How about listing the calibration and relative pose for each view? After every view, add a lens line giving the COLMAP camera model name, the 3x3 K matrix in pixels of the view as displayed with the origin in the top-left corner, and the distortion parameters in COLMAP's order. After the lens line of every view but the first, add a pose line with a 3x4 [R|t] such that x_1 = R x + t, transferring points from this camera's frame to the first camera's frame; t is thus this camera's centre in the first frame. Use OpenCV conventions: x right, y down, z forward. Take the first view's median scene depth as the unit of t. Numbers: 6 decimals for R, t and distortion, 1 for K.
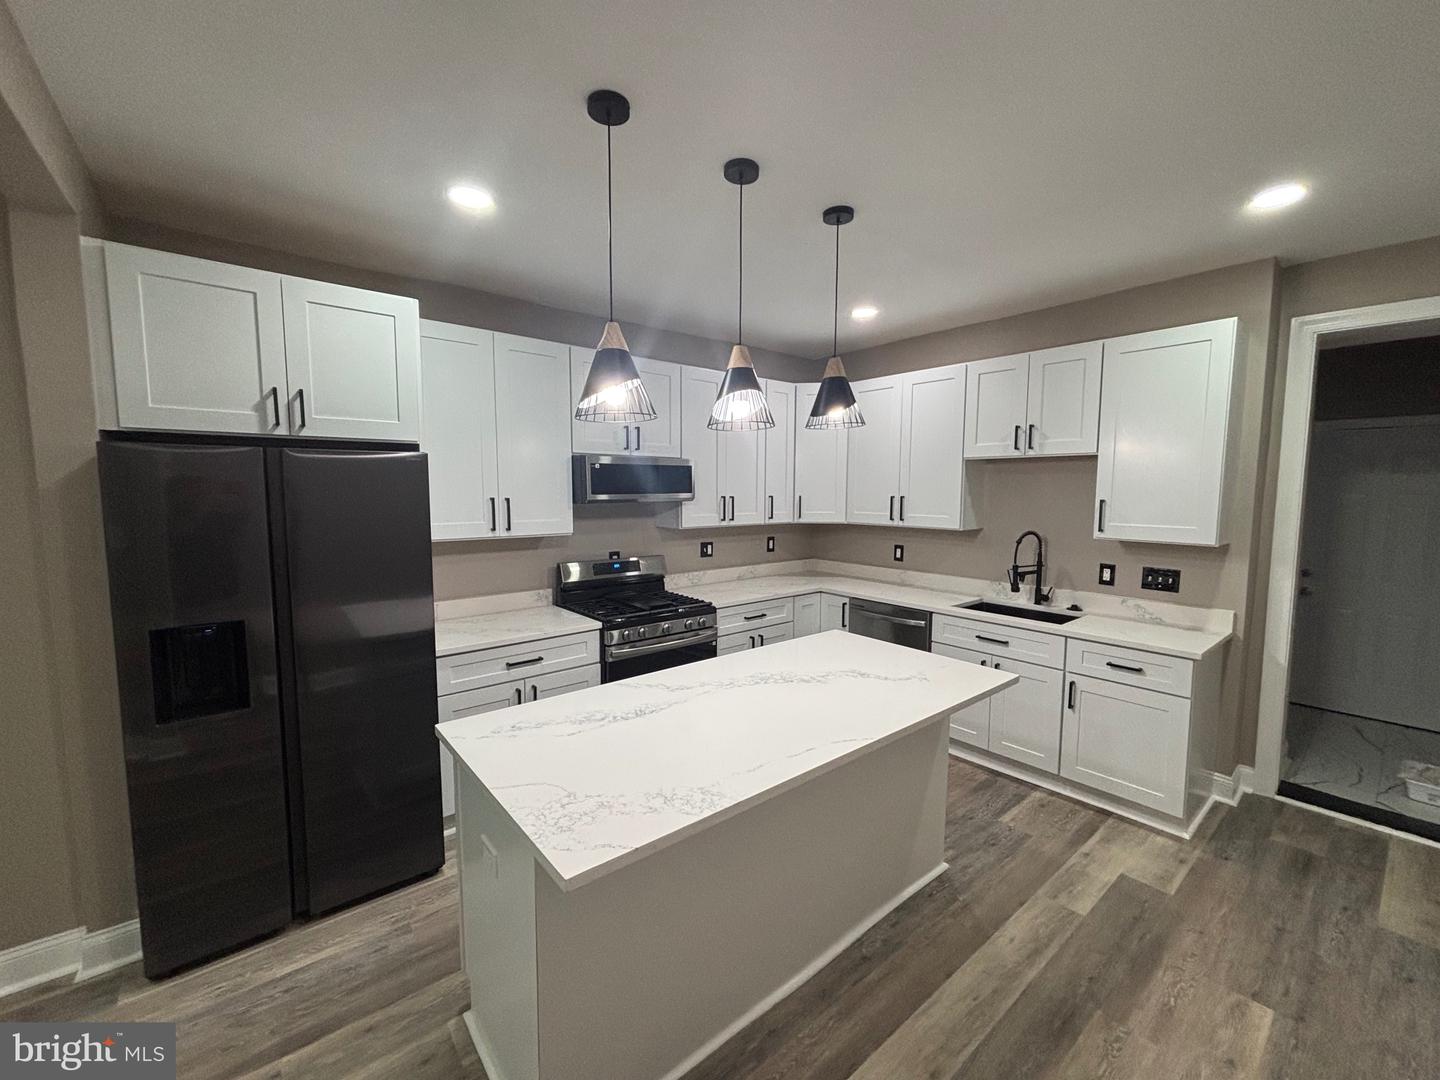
lens RADIAL K [[586.3, 0, 720.3], [0, 586.3, 536.4], [0, 0, 1]] dist [-0.008378, 0.006454]
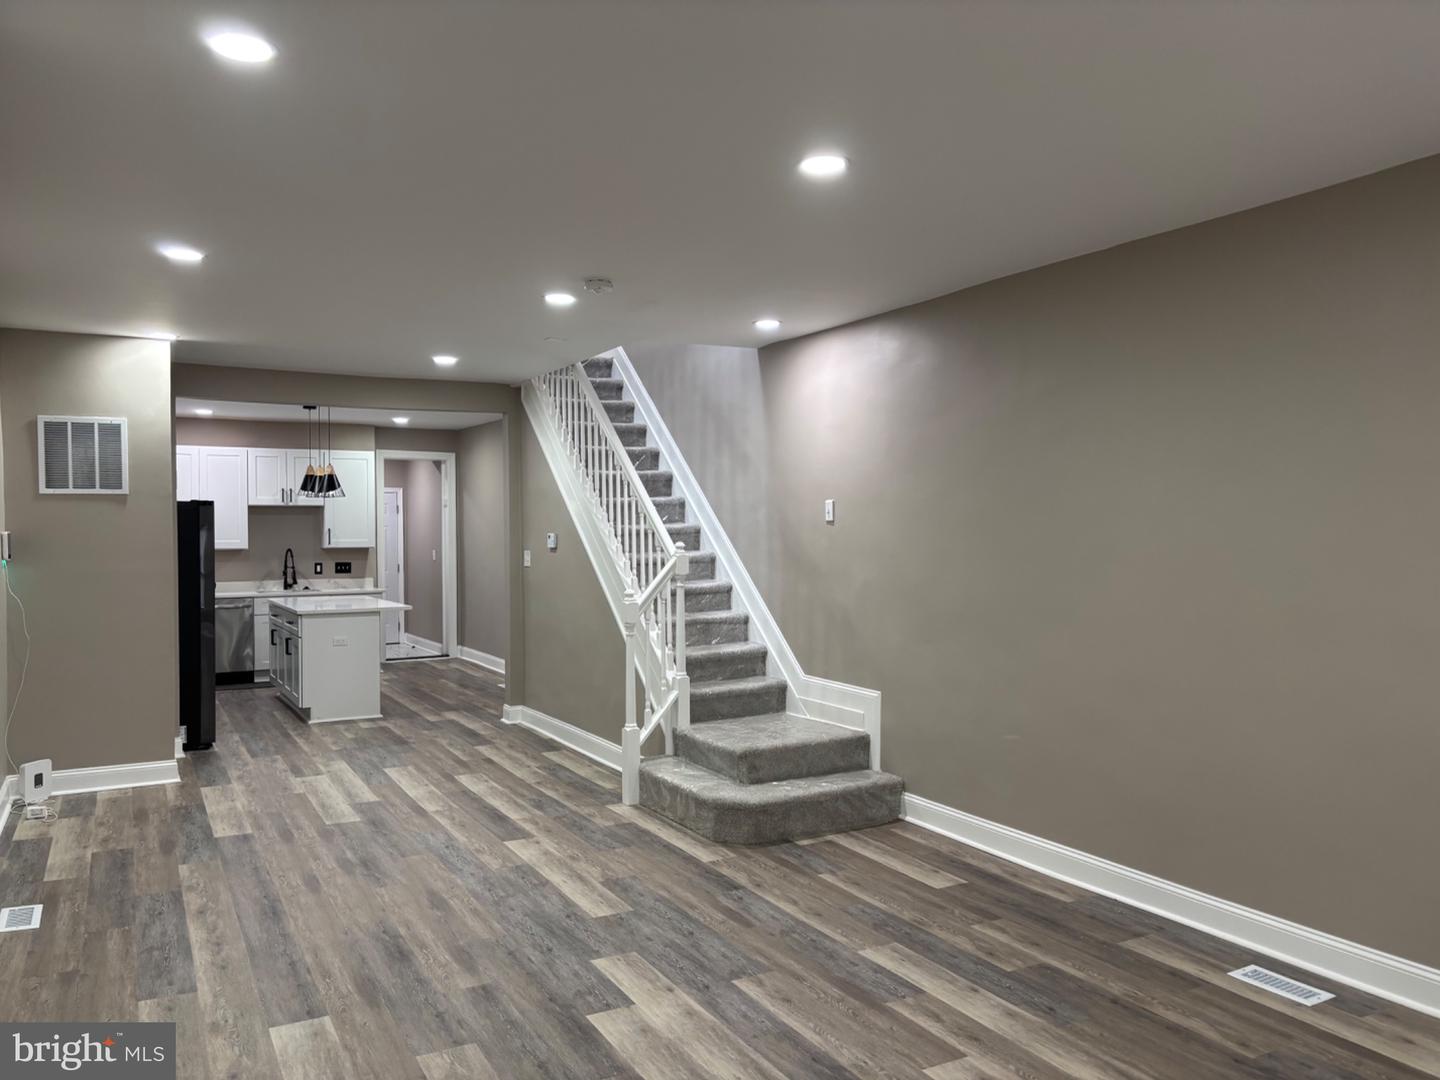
lens RADIAL K [[1095.4, 0, 723.5], [0, 1095.4, 543.0], [0, 0, 1]] dist [0.024186, -0.004636]
pose [[0.182609, -0.018810, 0.983006, -2.740145], [0.090992, 0.995849, 0.002152, 0.100518], [-0.978966, 0.089053, 0.183563, -0.994953]]
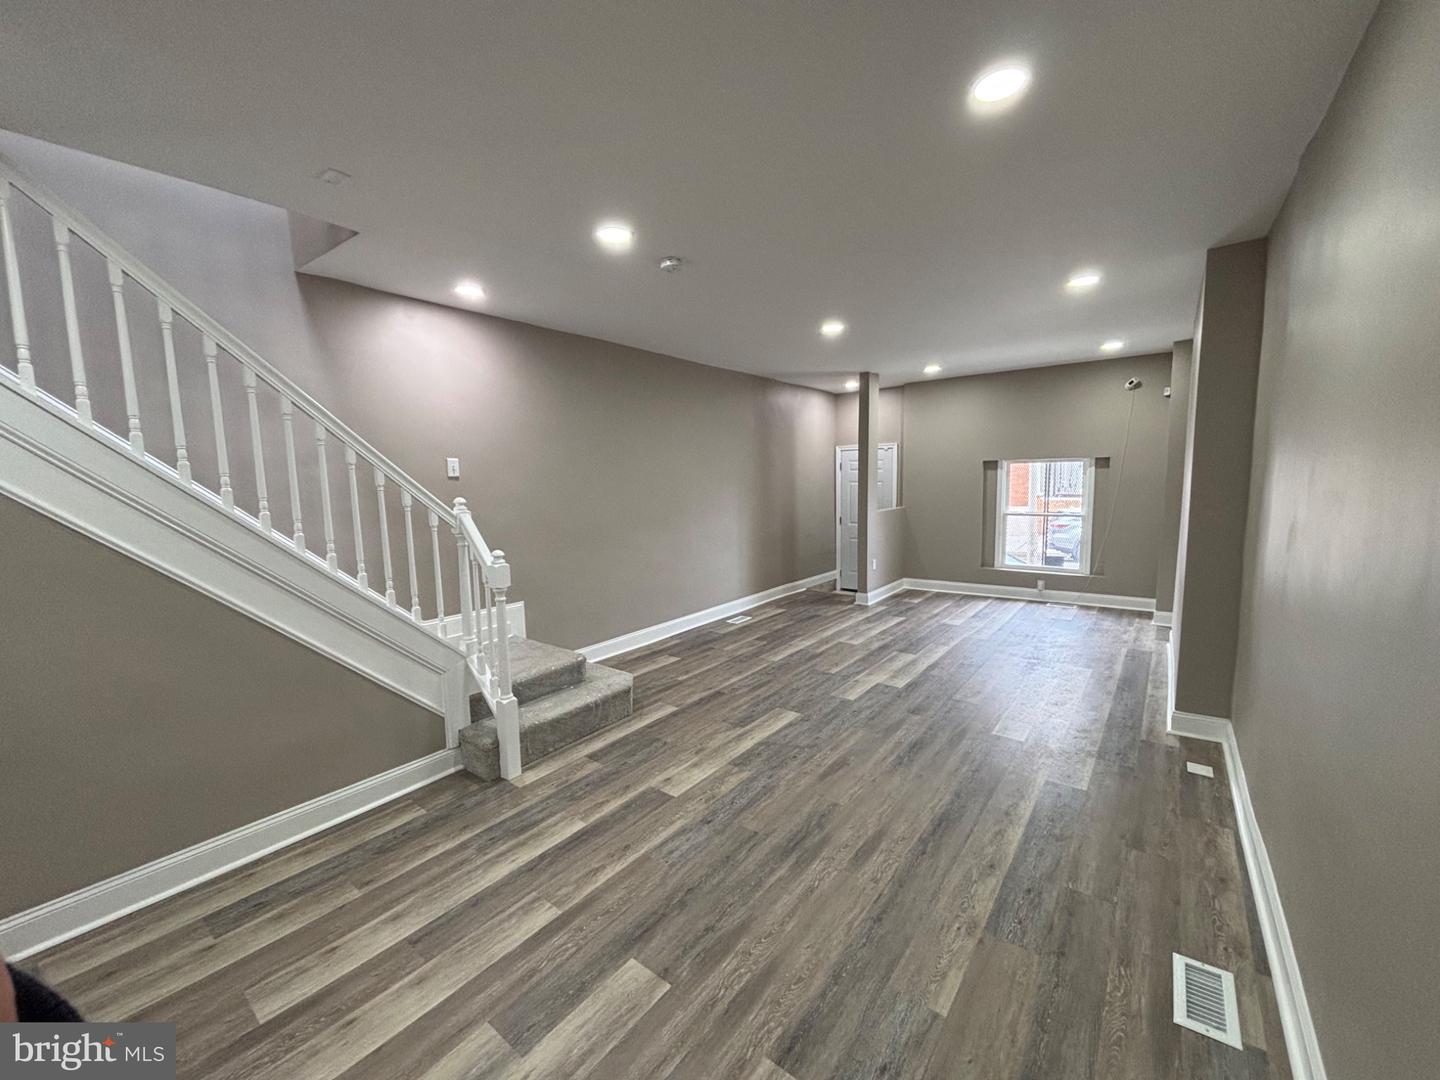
lens RADIAL K [[584.1, 0, 715.4], [0, 584.1, 538.5], [0, 0, 1]] dist [-0.000436, -0.000114]
pose [[-0.975827, 0.042824, -0.214309, -1.035587], [0.000325, 0.980898, 0.194524, -0.028482], [0.218546, 0.189752, -0.957200, 0.478808]]
